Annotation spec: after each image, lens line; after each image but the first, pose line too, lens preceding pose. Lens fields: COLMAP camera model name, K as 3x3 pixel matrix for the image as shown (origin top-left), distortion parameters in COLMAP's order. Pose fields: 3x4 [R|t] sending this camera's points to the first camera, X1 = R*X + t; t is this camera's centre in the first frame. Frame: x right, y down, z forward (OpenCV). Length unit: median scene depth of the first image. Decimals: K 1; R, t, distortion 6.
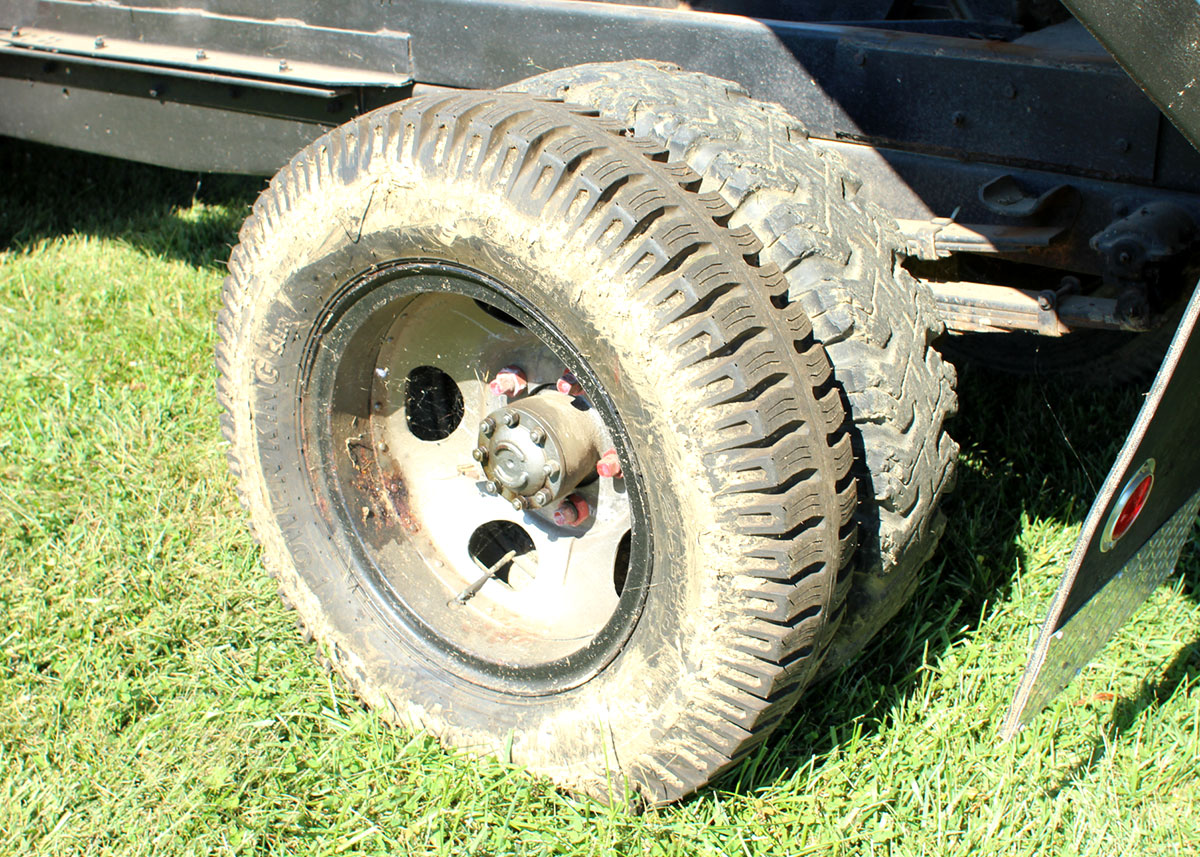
lens RADIAL K [[1608.6, 0, 600.0], [0, 1608.6, 428.5], [0, 0, 1]] dist [-0.090763, 0.121355]
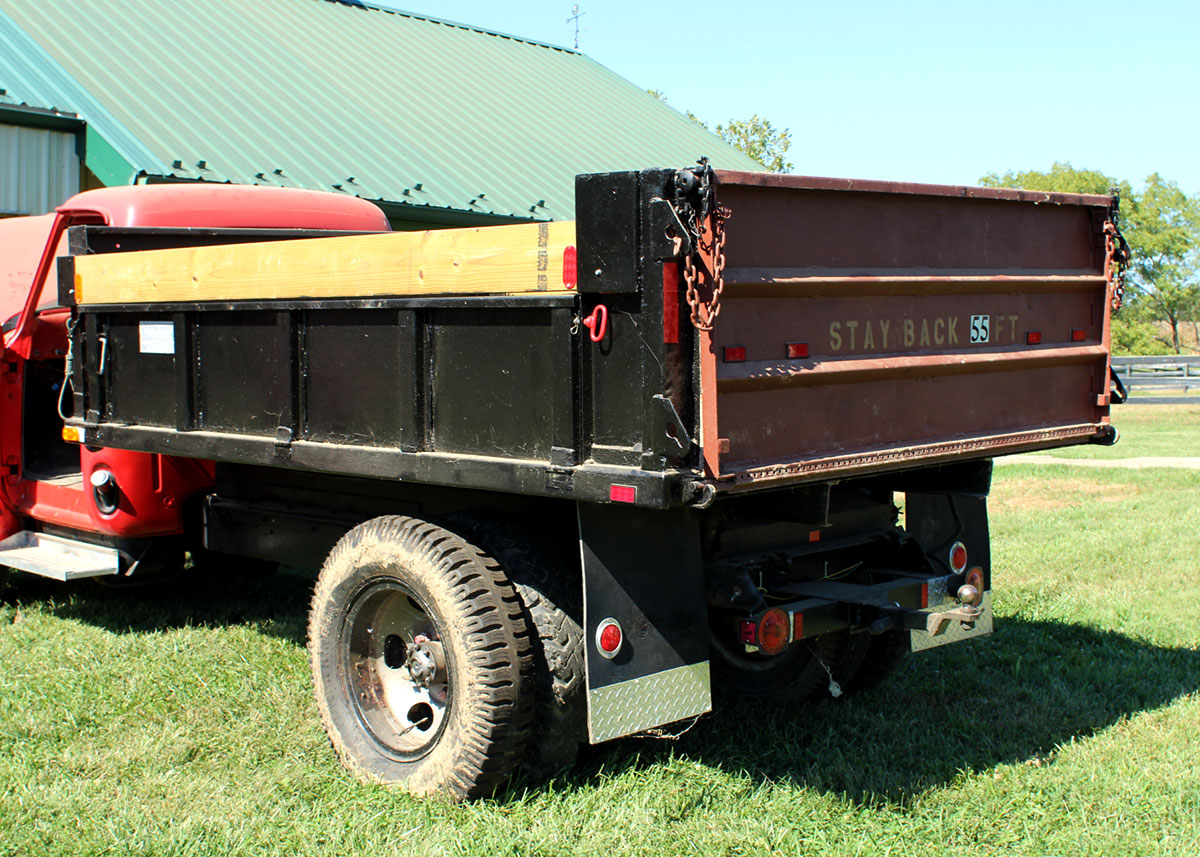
lens RADIAL K [[1608.6, 0, 600.0], [0, 1608.6, 428.5], [0, 0, 1]] dist [-0.090763, 0.121355]
pose [[0.988306, -0.017063, -0.151525, 0.627574], [-0.036843, 0.937555, -0.345882, 0.544946], [0.147964, 0.347420, 0.925962, -1.402100]]
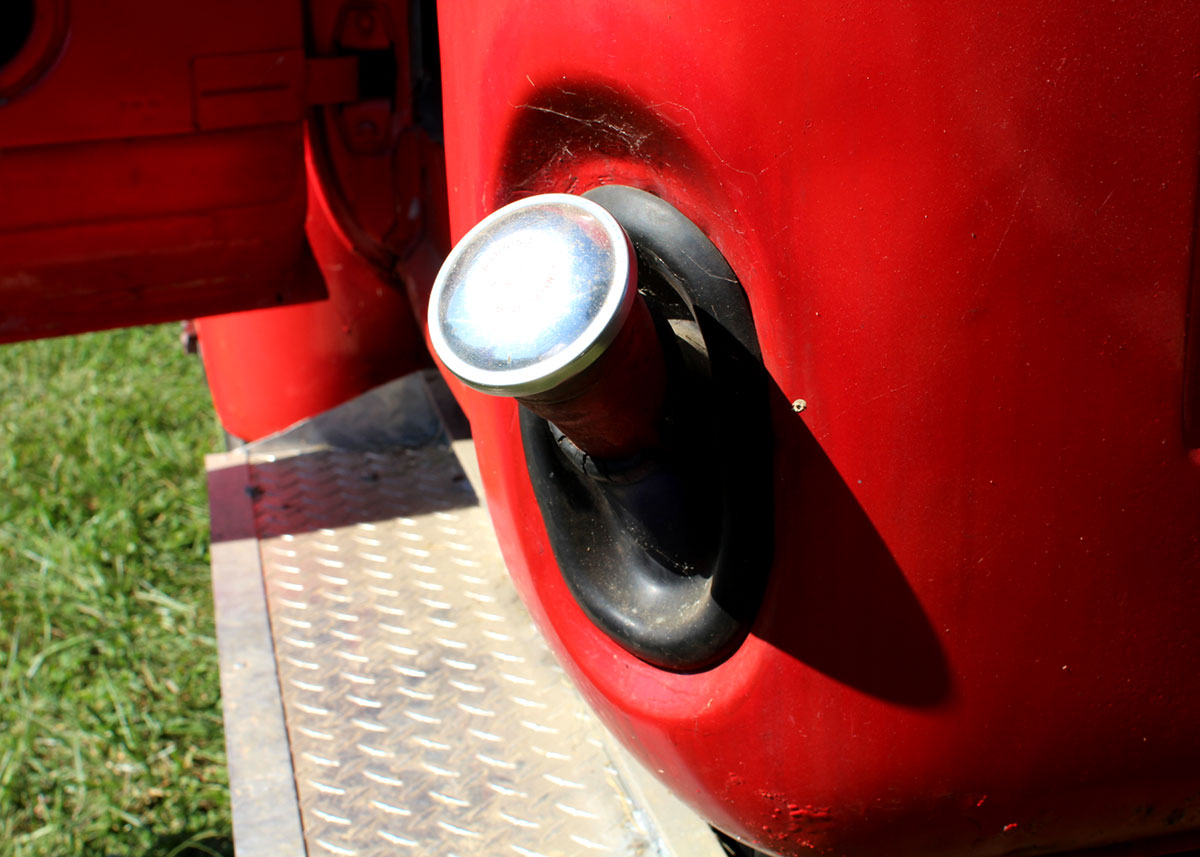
lens RADIAL K [[1608.6, 0, 600.0], [0, 1608.6, 428.5], [0, 0, 1]] dist [-0.090763, 0.121355]
pose [[0.780239, 0.159220, -0.604876, -0.769230], [-0.210446, 0.977503, -0.014152, -0.474085], [0.589015, 0.138335, 0.796194, 1.429046]]
